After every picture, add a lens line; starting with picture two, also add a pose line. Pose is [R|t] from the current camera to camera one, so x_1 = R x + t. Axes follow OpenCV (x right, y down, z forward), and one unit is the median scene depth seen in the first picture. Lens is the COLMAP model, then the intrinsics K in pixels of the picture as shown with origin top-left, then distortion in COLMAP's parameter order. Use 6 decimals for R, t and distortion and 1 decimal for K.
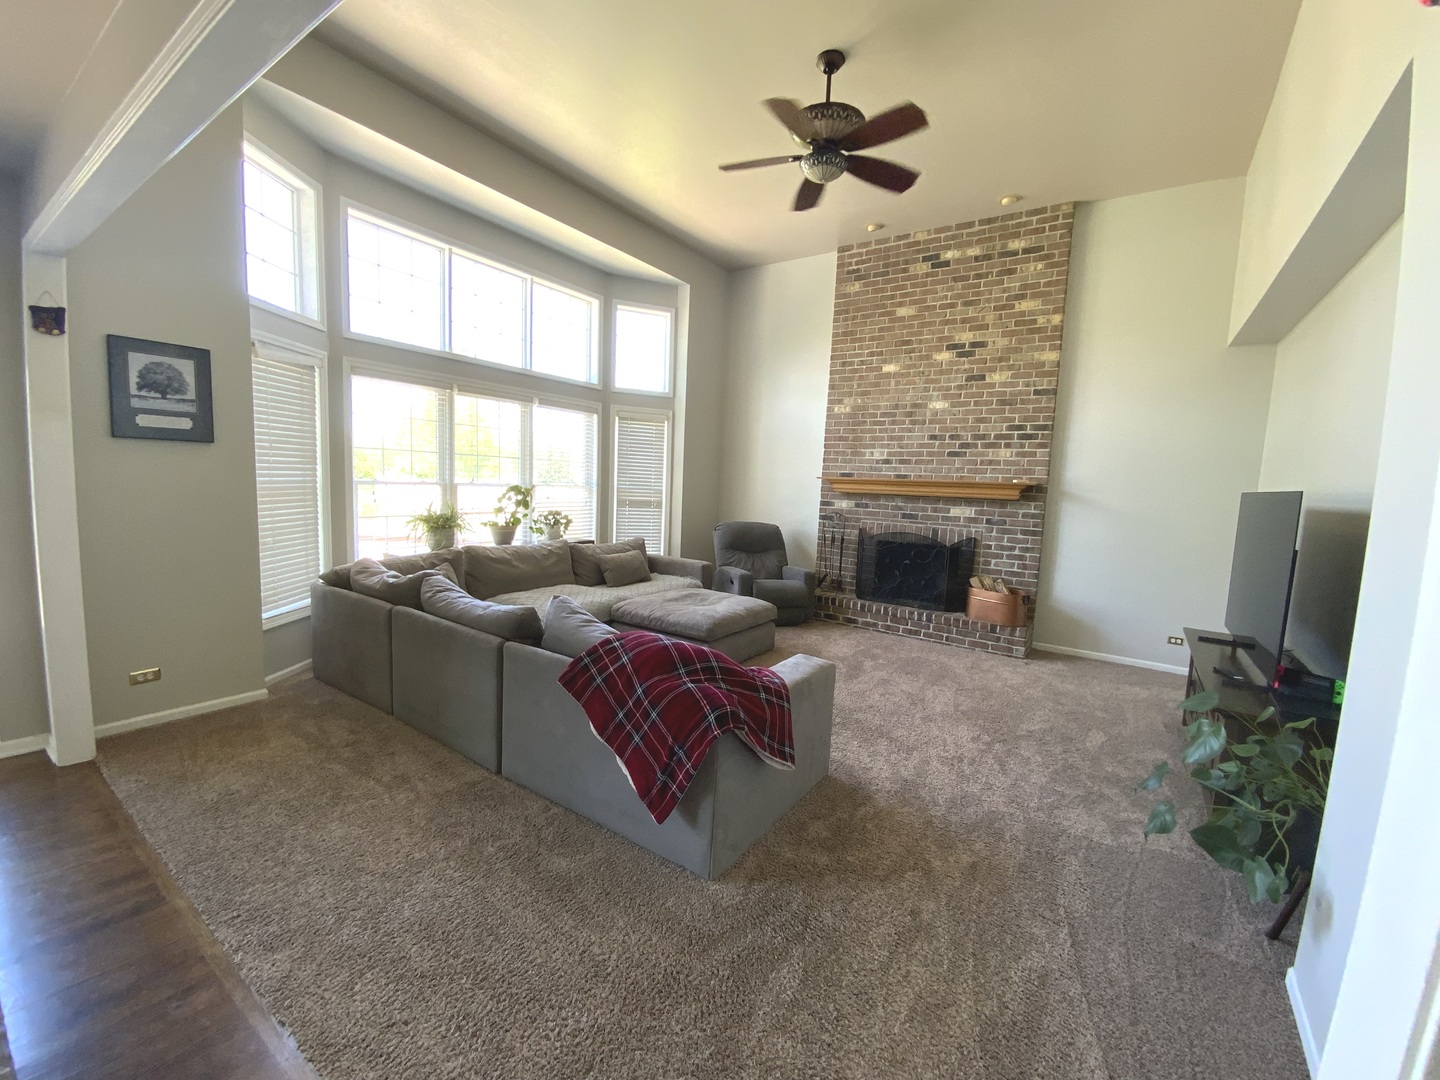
lens RADIAL K [[589.1, 0, 715.4], [0, 589.1, 537.5], [0, 0, 1]] dist [-0.013284, -0.000622]
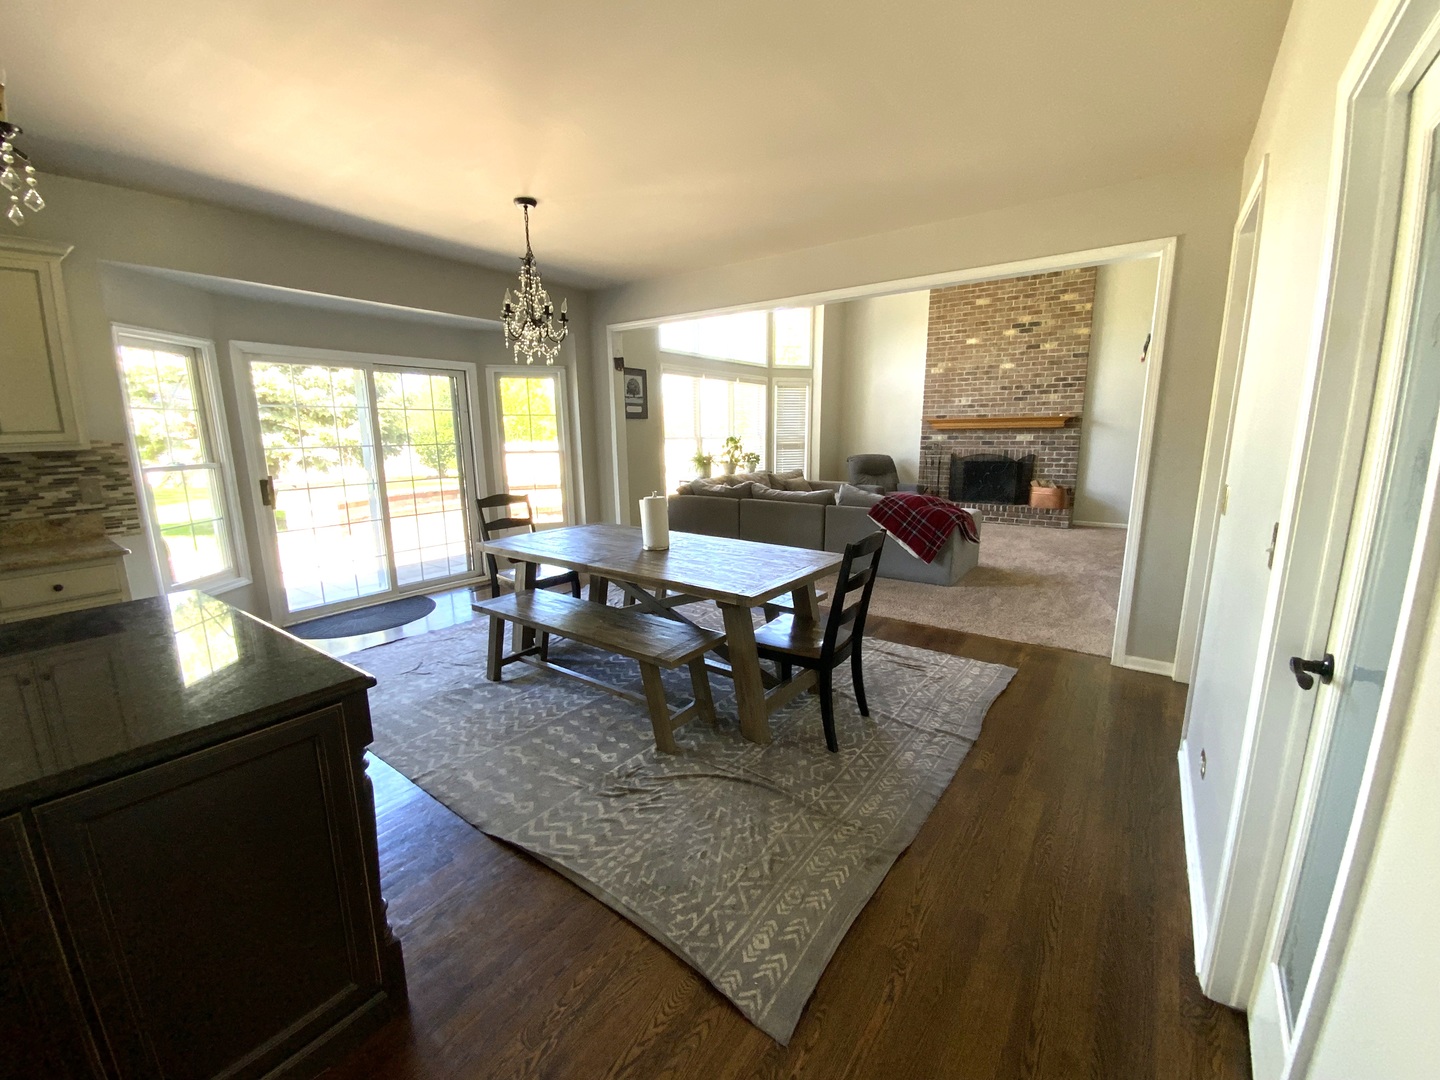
lens RADIAL K [[589.1, 0, 724.9], [0, 589.1, 539.0], [0, 0, 1]] dist [-0.013284, -0.000622]
pose [[0.998256, -0.052320, -0.027339, -0.316226], [0.054441, 0.995004, 0.083680, 0.046852], [0.022824, -0.085023, 0.996118, -0.531306]]
